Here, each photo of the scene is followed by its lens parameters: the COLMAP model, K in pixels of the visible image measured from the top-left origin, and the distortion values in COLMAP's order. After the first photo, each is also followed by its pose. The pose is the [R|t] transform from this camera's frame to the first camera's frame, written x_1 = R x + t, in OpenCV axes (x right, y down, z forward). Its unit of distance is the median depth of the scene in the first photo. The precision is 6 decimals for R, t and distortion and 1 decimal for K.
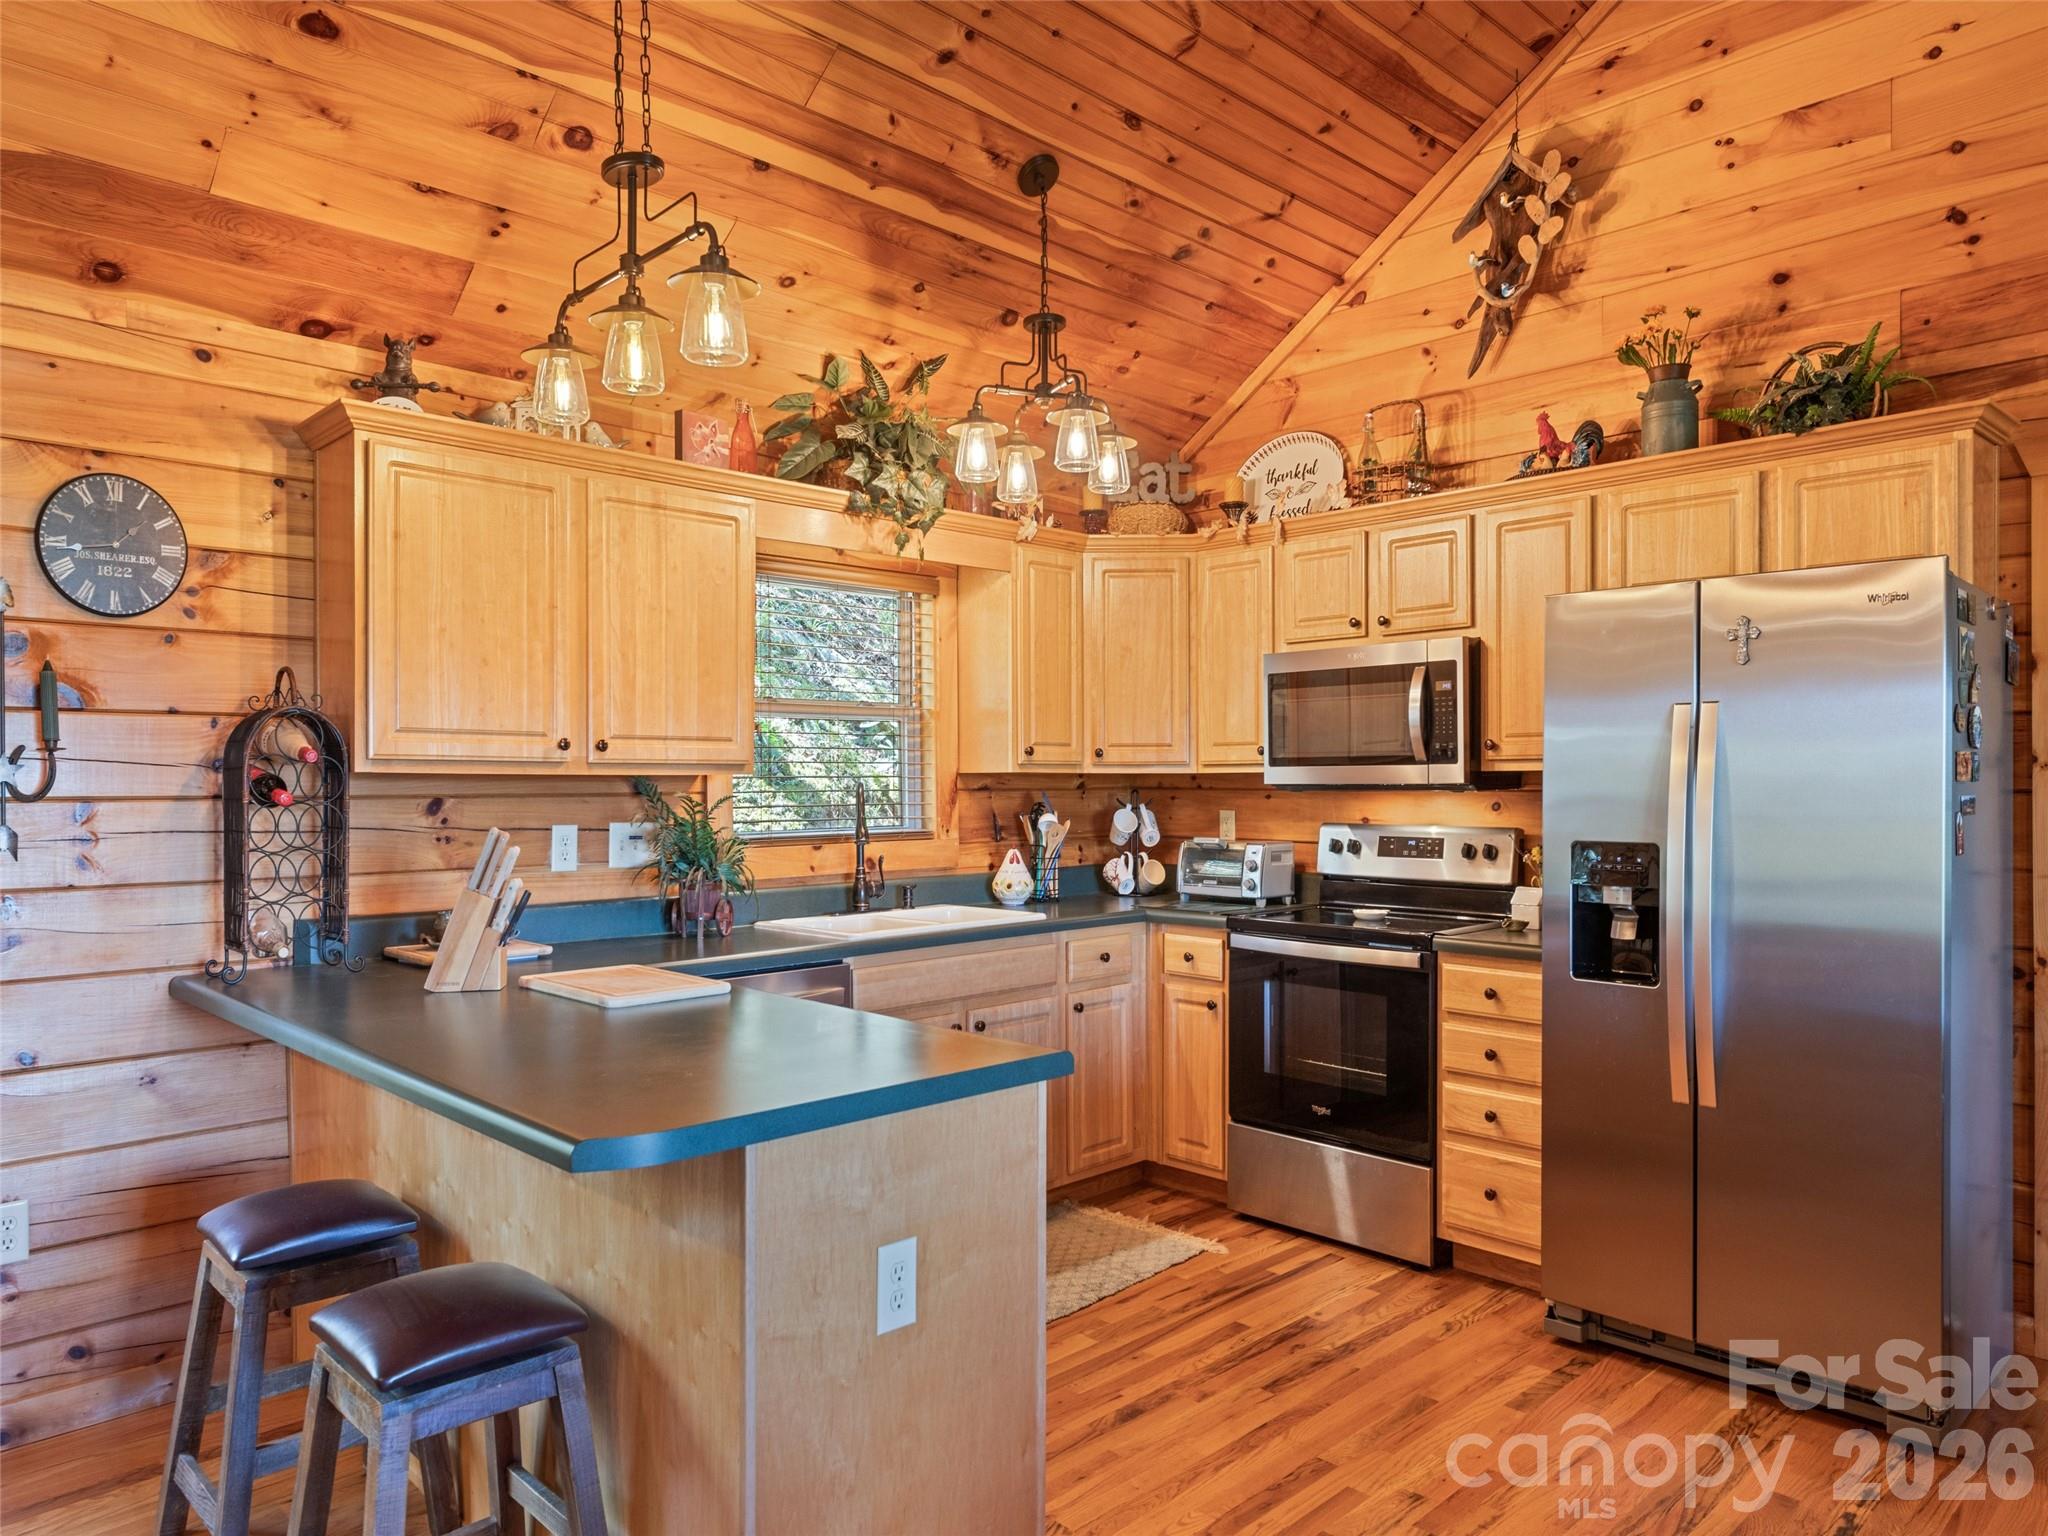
lens RADIAL K [[1362.2, 0, 1029.6], [0, 1362.2, 782.4], [0, 0, 1]] dist [0.004978, -0.002555]
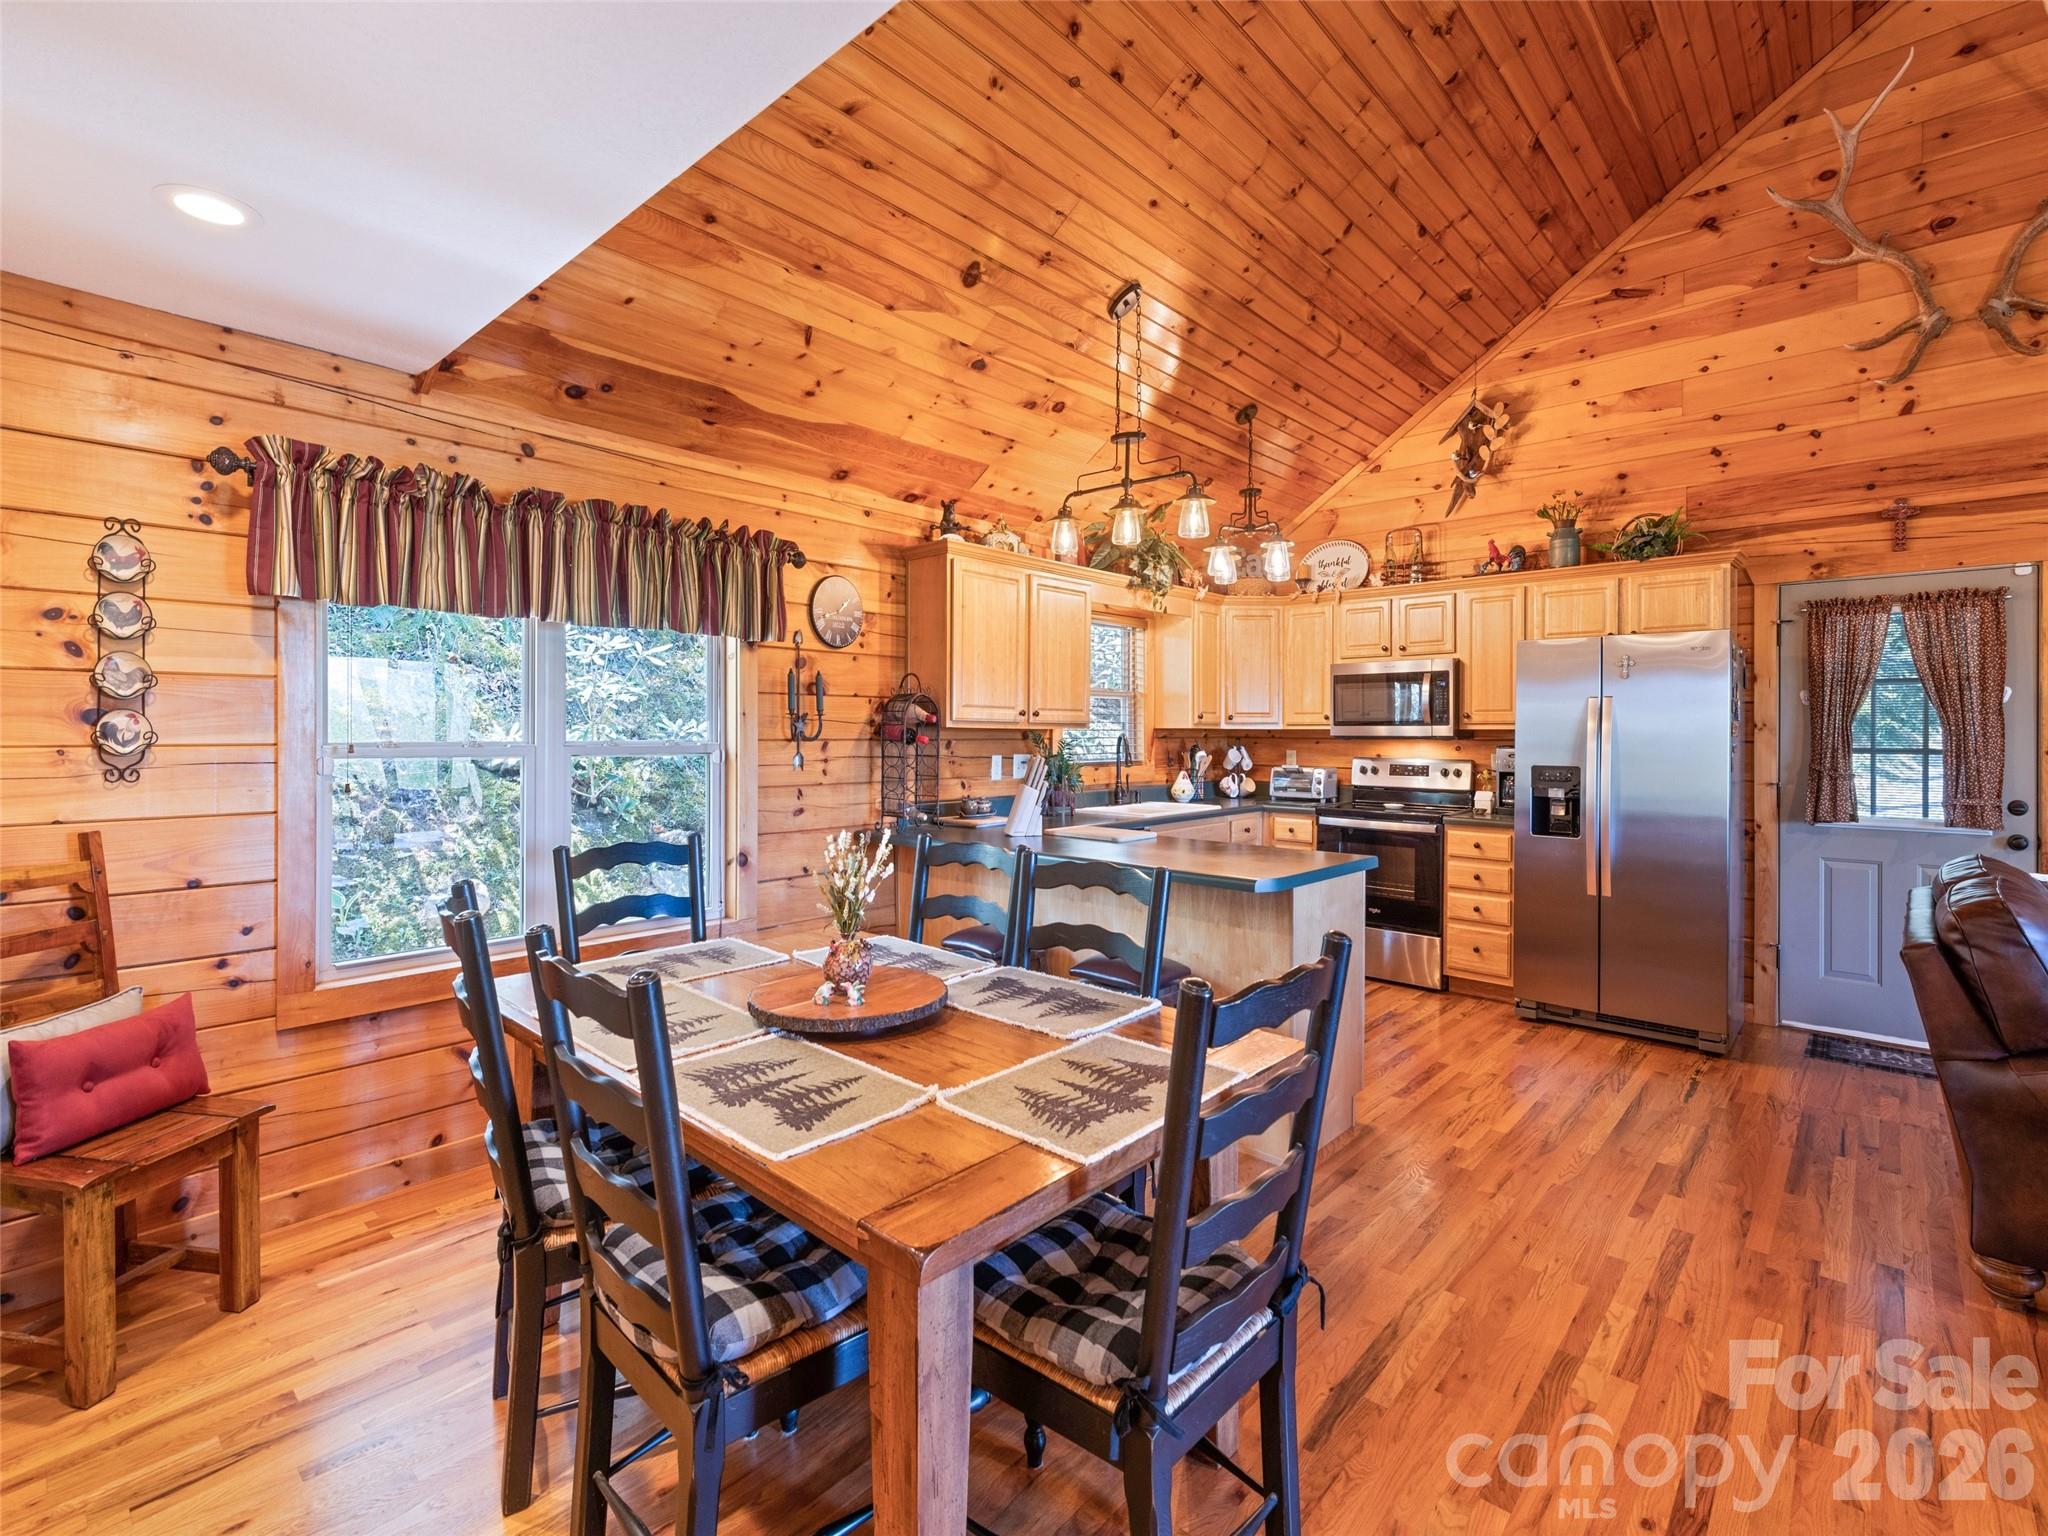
lens RADIAL K [[944.4, 0, 1037.0], [0, 944.4, 729.1], [0, 0, 1]] dist [0.001458, 0.000406]
pose [[0.998435, 0.006197, 0.055587, -0.341176], [-0.006017, 0.999976, -0.003408, -0.000694], [-0.055607, 0.003068, 0.998448, -0.284228]]
